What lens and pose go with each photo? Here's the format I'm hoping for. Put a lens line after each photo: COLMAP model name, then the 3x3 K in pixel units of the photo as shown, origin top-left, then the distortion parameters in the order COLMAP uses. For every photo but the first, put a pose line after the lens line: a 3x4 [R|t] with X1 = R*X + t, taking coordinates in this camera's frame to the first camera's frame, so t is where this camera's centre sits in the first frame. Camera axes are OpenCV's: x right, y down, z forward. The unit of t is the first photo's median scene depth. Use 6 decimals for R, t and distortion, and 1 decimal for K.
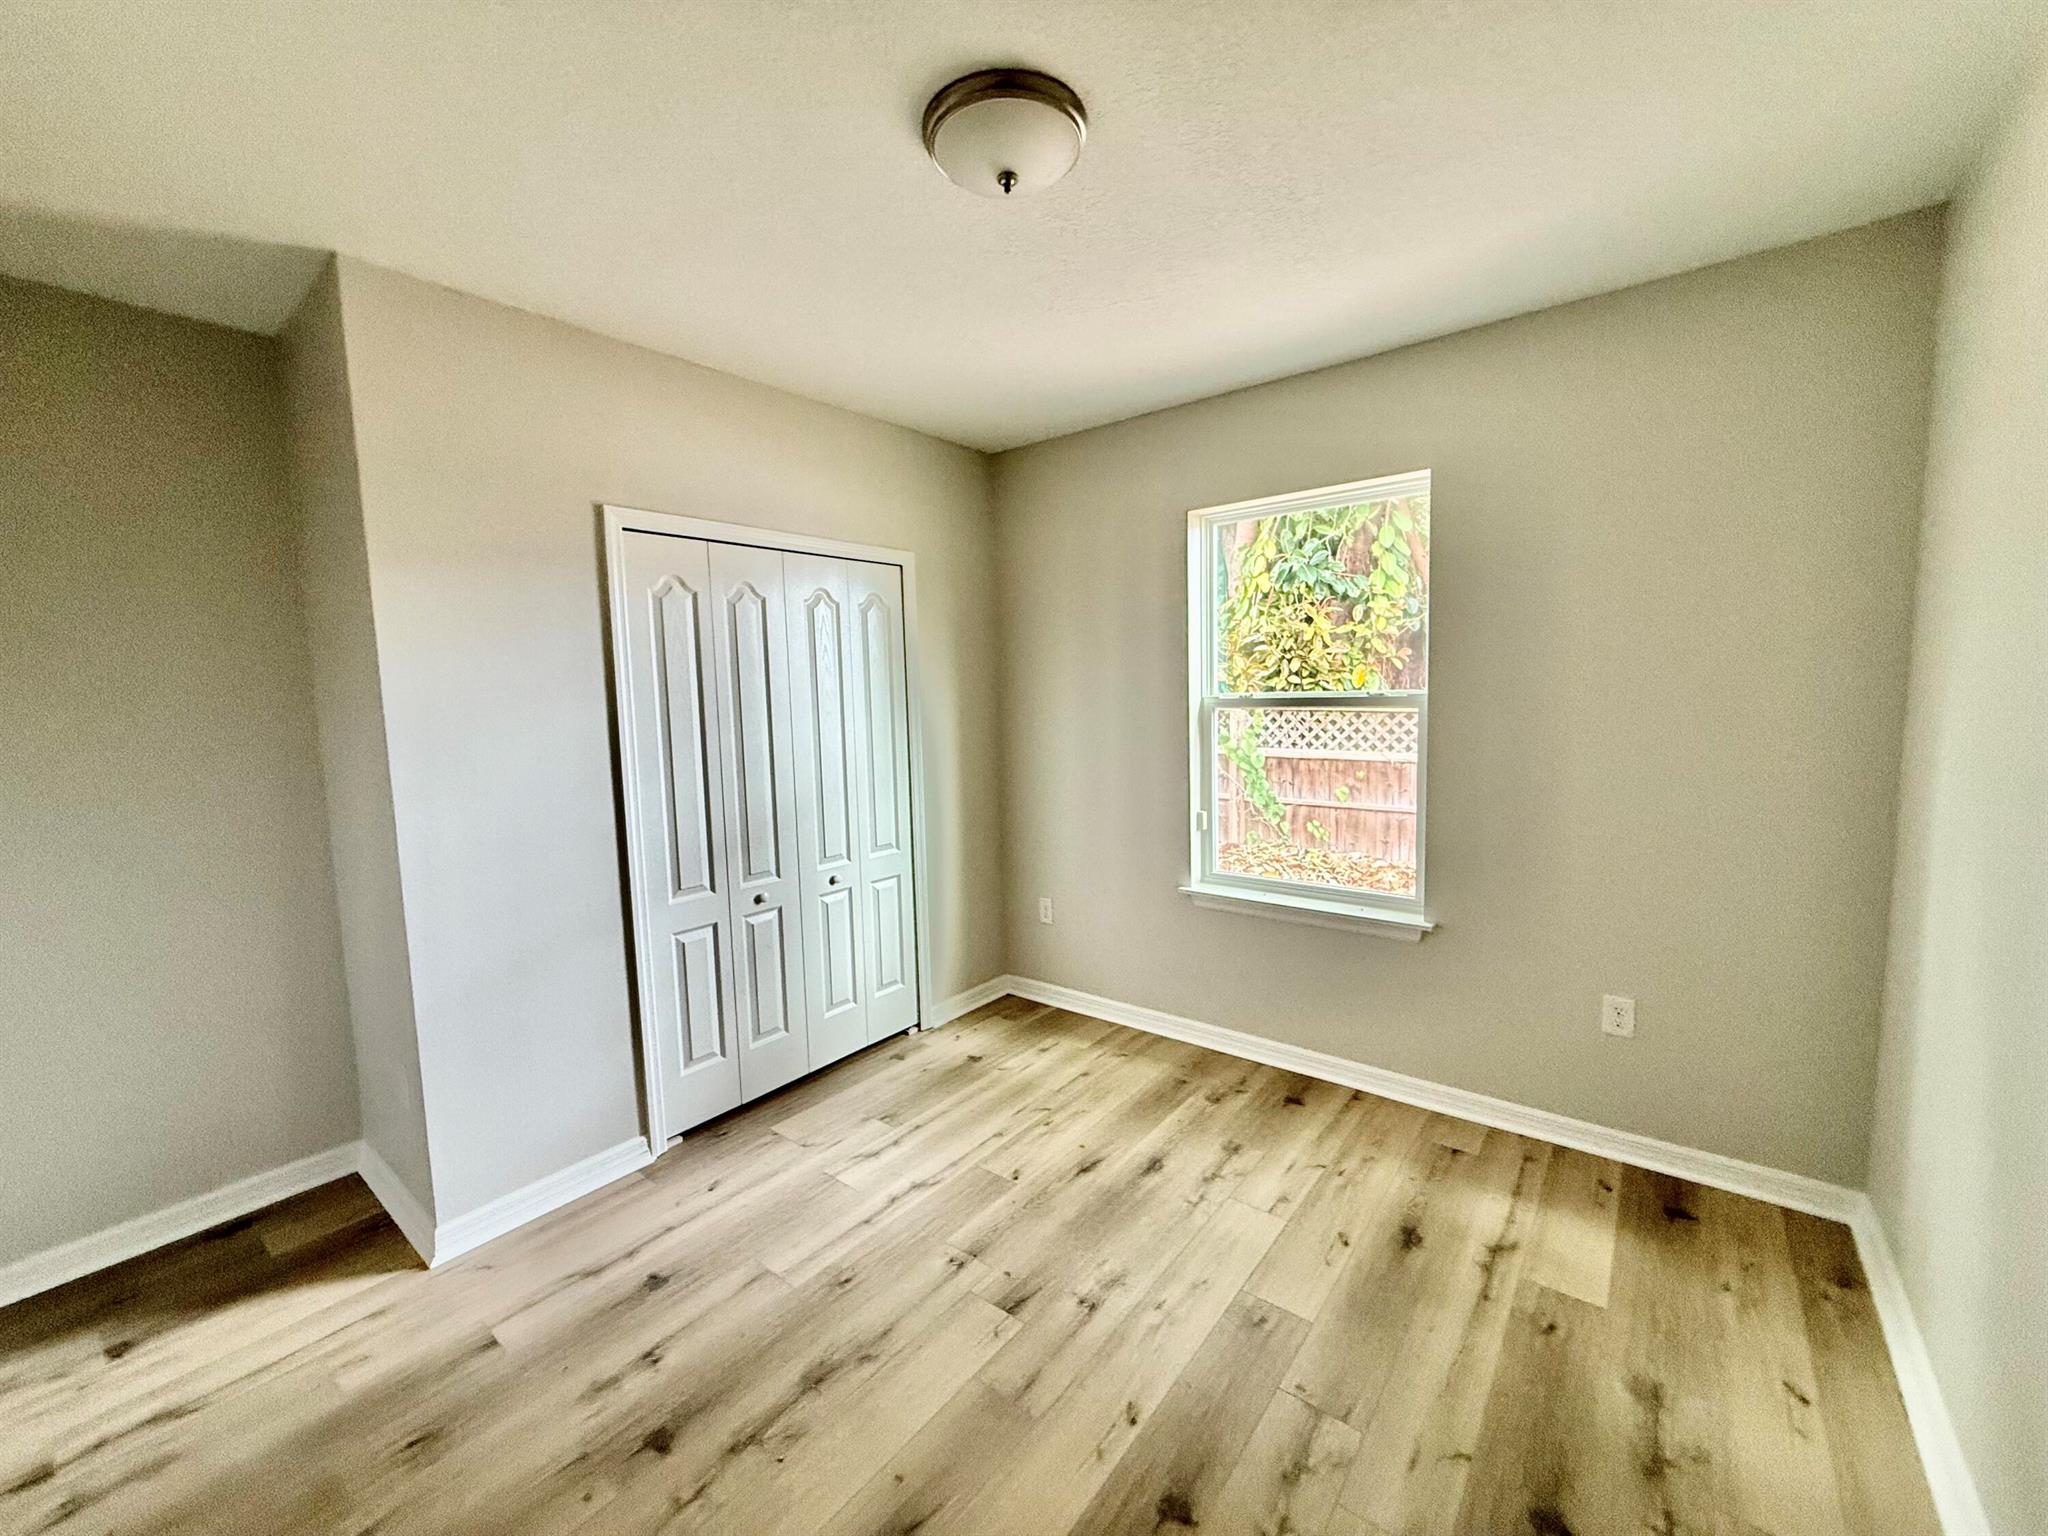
lens RADIAL K [[816.4, 0, 1028.4], [0, 816.4, 772.0], [0, 0, 1]] dist [0.000971, 0.000062]
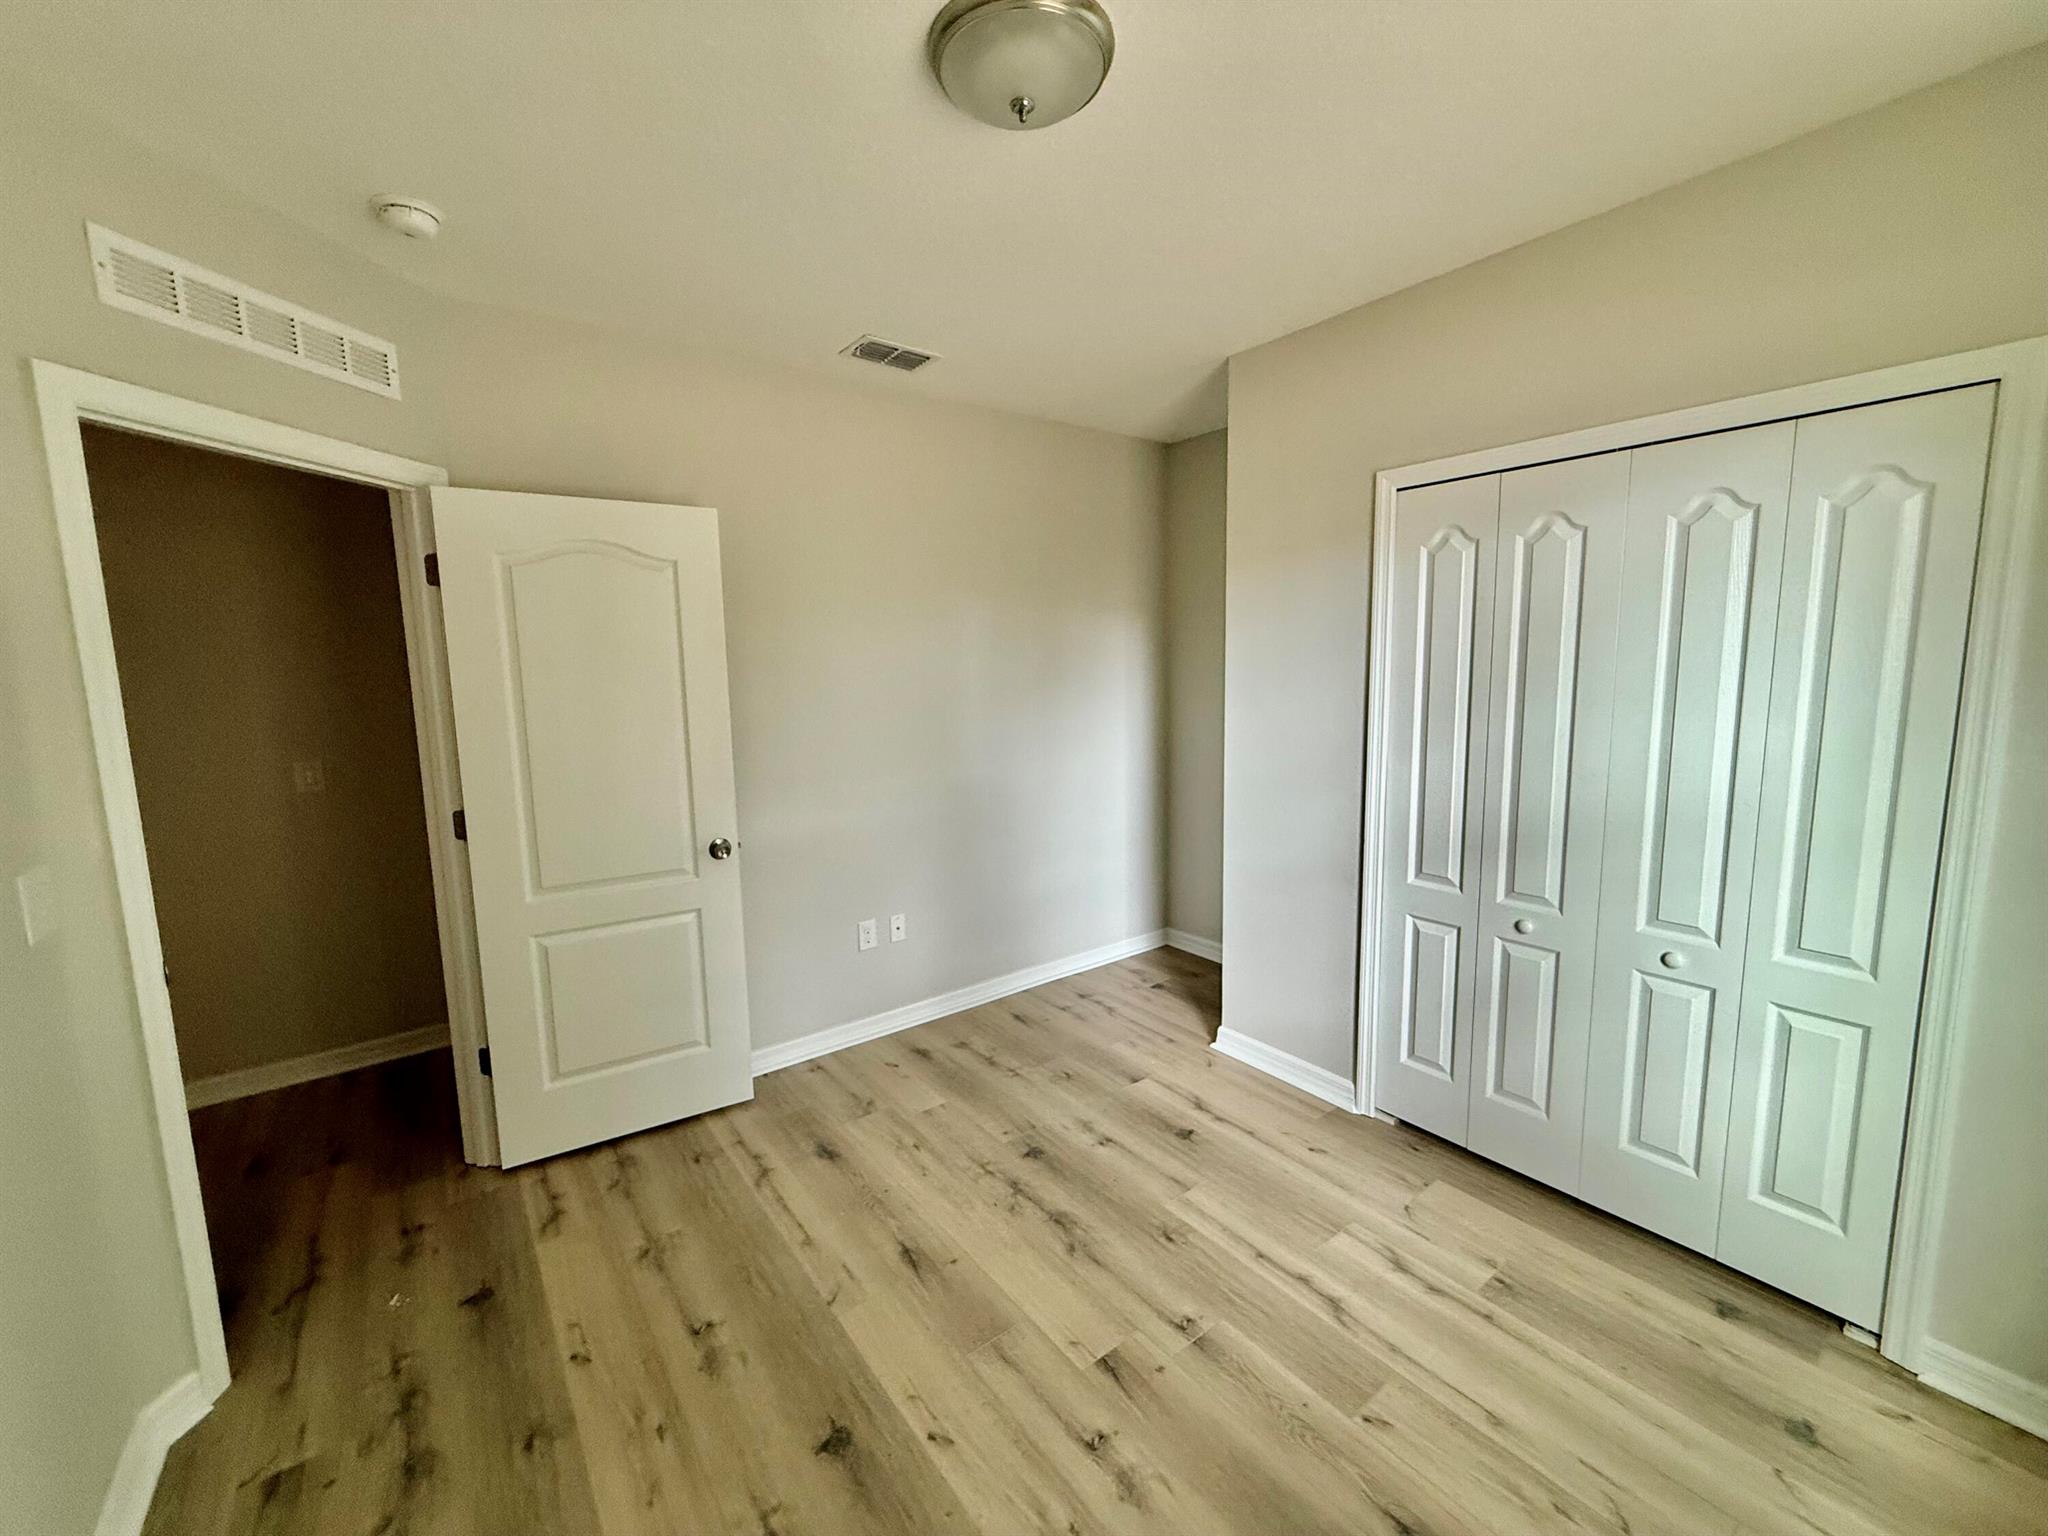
lens RADIAL K [[816.4, 0, 1011.7], [0, 816.4, 774.4], [0, 0, 1]] dist [0.000971, 0.000062]
pose [[-0.264543, 0.161844, -0.950696, 0.634888], [-0.075408, 0.979327, 0.187701, -0.117932], [0.961421, 0.121345, -0.246870, 0.872613]]
